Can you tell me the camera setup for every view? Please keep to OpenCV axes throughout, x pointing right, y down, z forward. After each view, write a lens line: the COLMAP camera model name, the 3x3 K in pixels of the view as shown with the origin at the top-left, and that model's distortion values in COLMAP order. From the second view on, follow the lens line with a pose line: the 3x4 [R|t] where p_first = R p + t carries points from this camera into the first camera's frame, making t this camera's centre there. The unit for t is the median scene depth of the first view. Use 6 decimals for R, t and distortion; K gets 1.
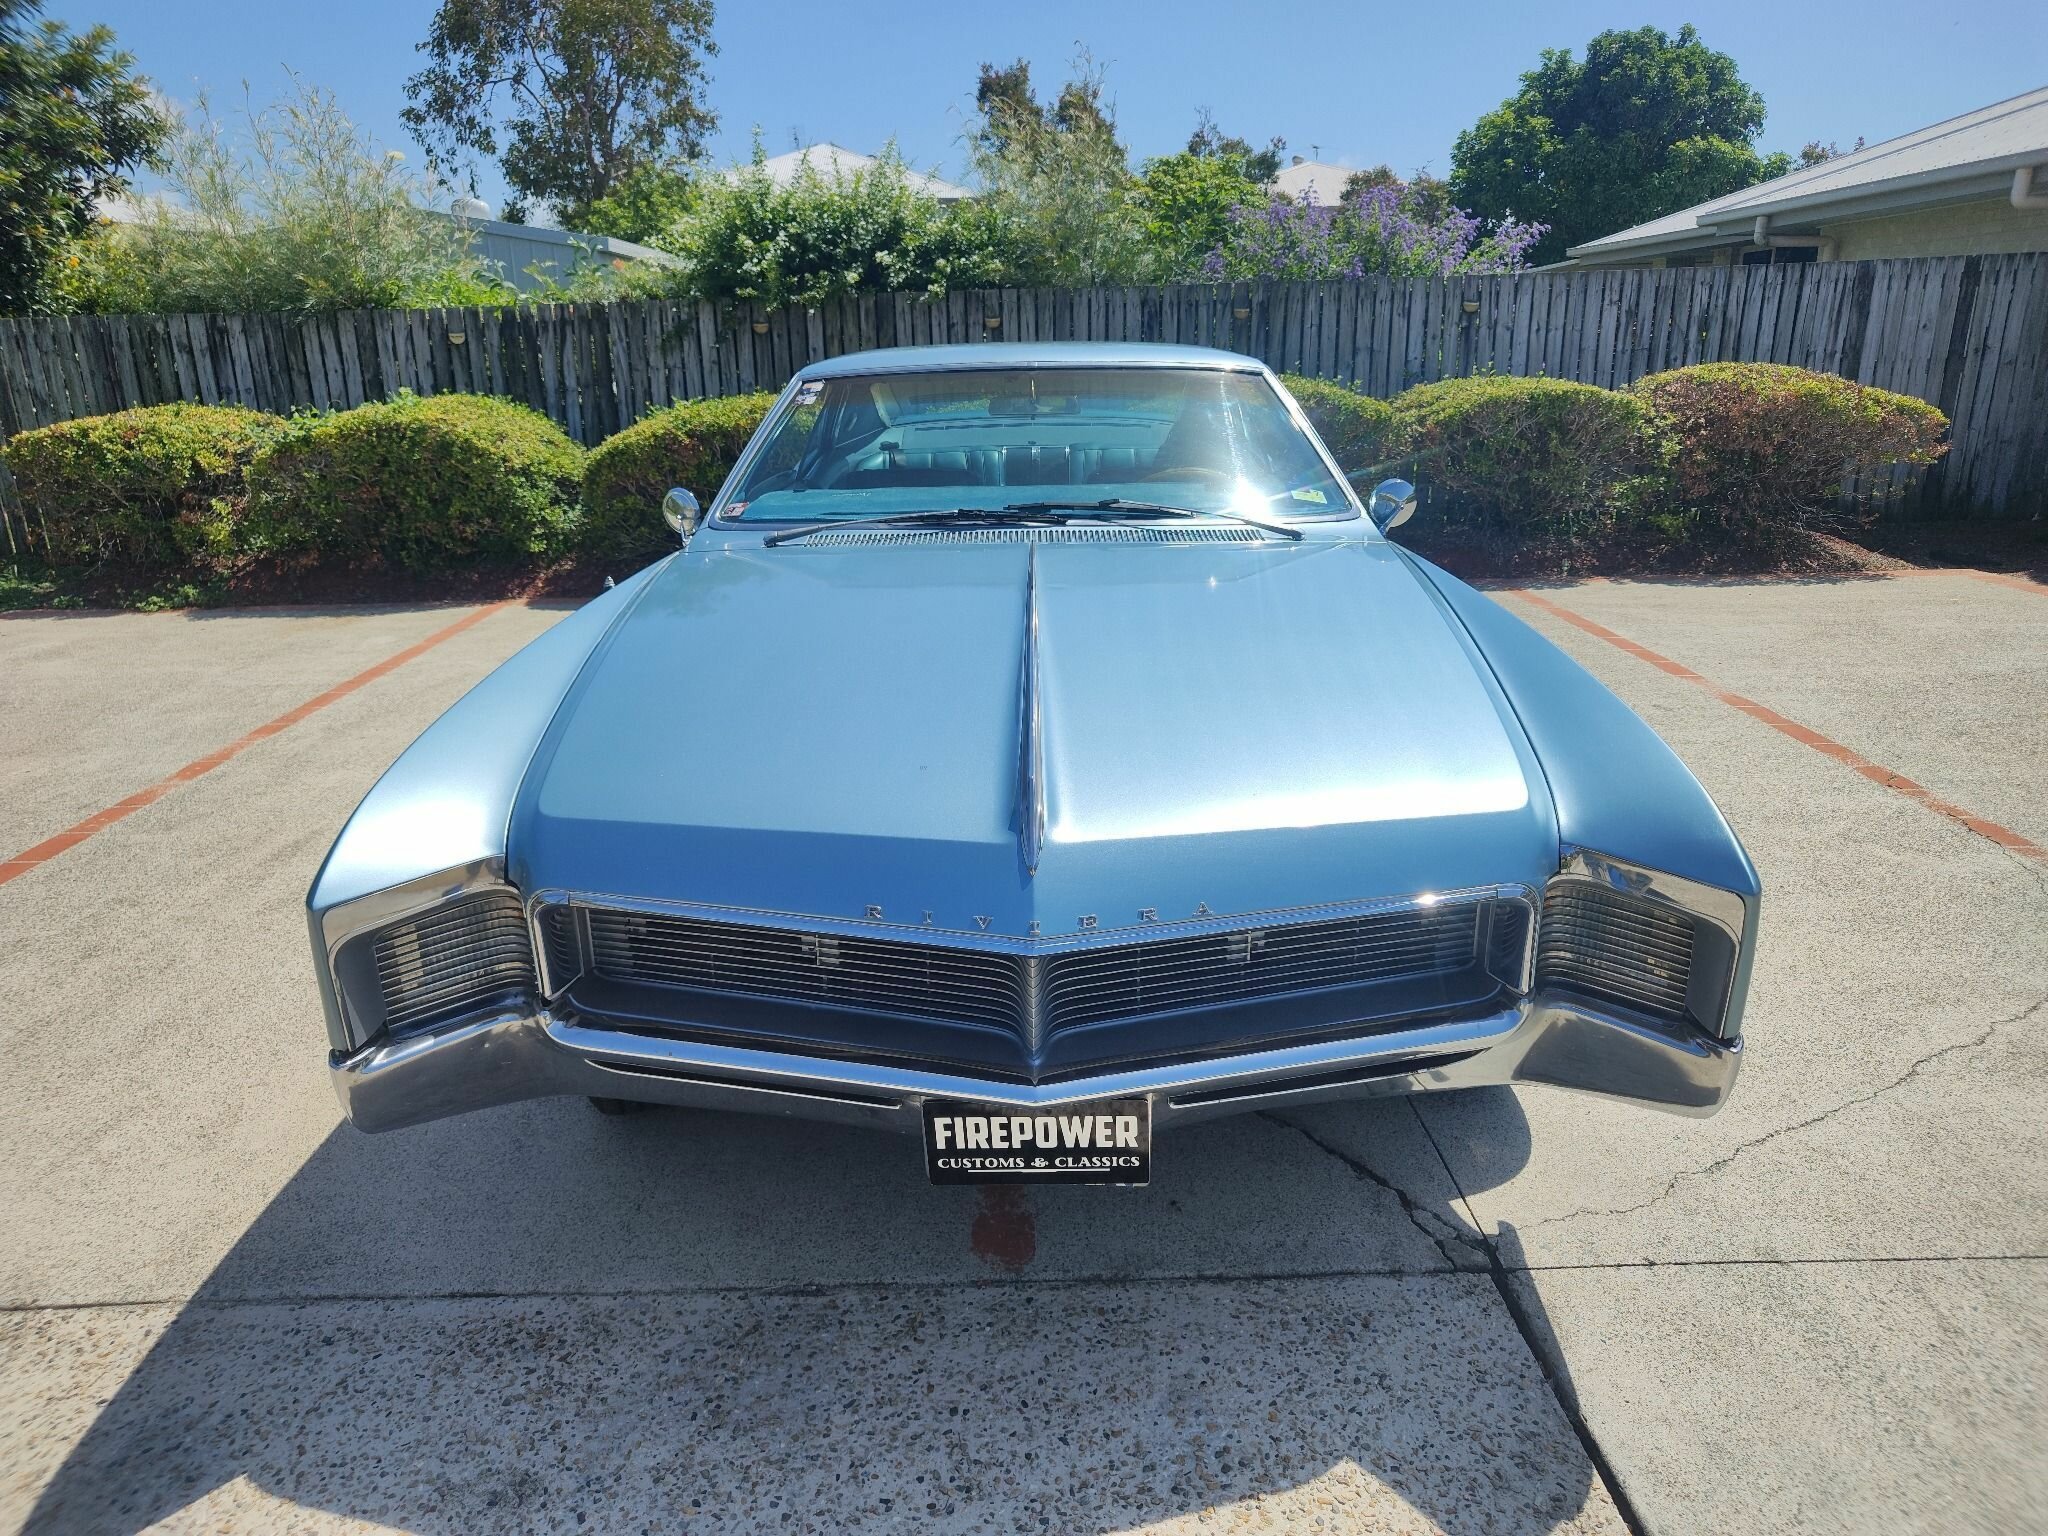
lens RADIAL K [[1357.1, 0, 1031.5], [0, 1357.1, 754.8], [0, 0, 1]] dist [0.007832, 0.011494]
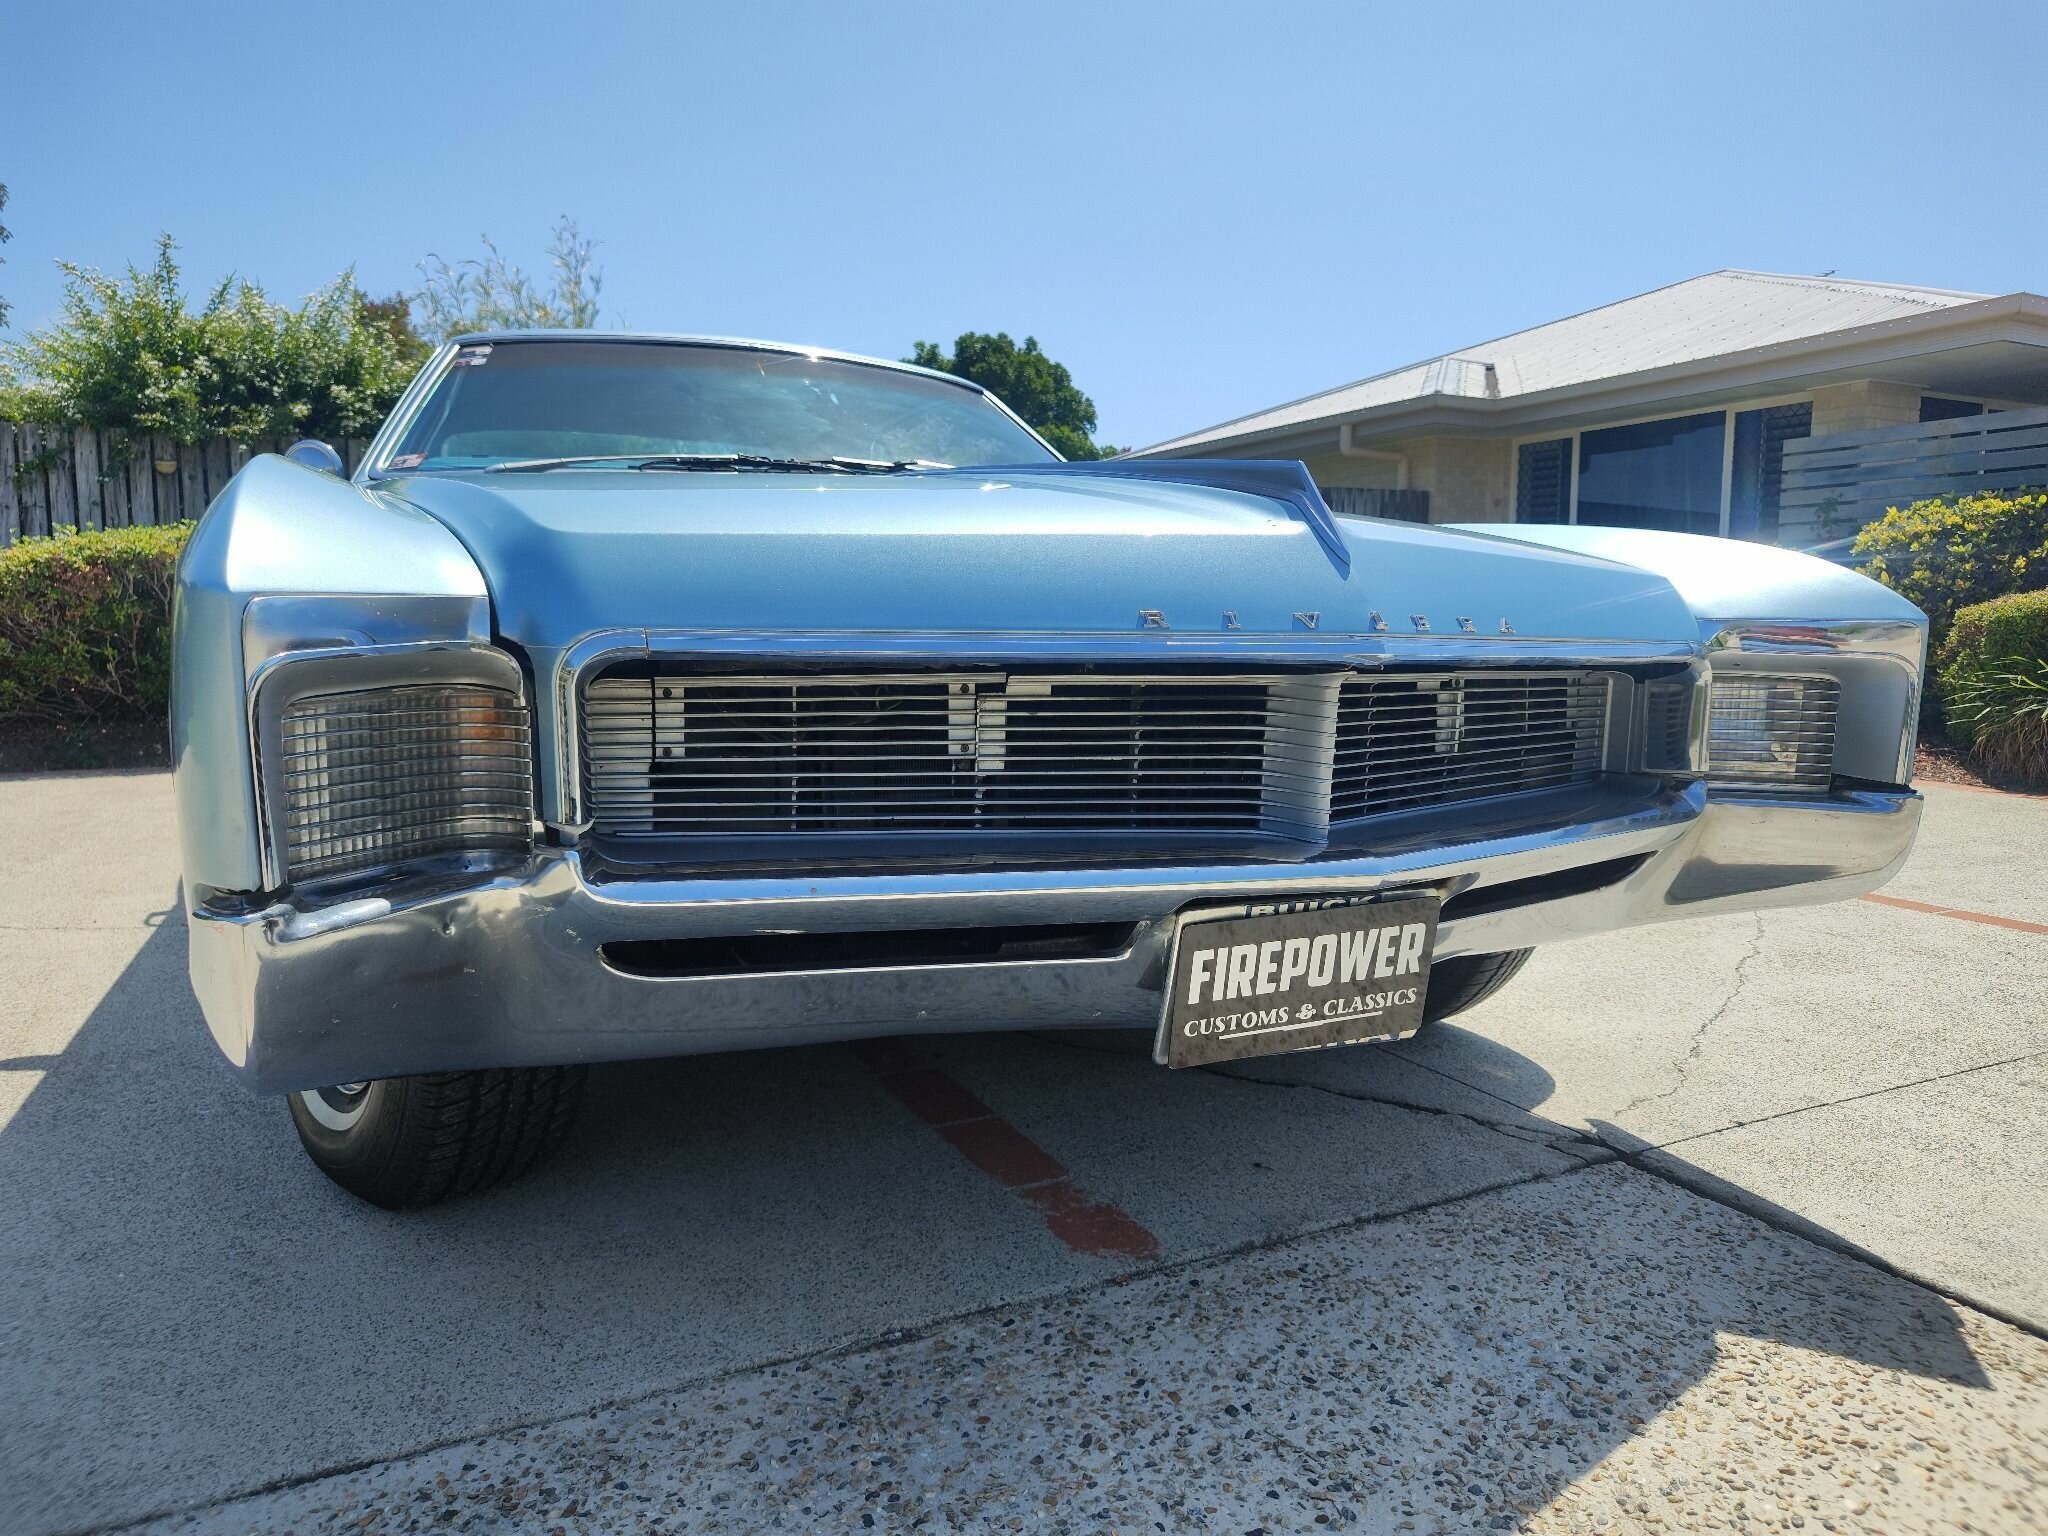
lens RADIAL K [[1357.1, 0, 1036.0], [0, 1357.1, 761.5], [0, 0, 1]] dist [0.007832, 0.011494]
pose [[0.899425, -0.023392, 0.436448, -0.329833], [0.106633, 0.980137, -0.167216, 0.205442], [-0.423868, 0.196938, 0.884054, 0.290431]]
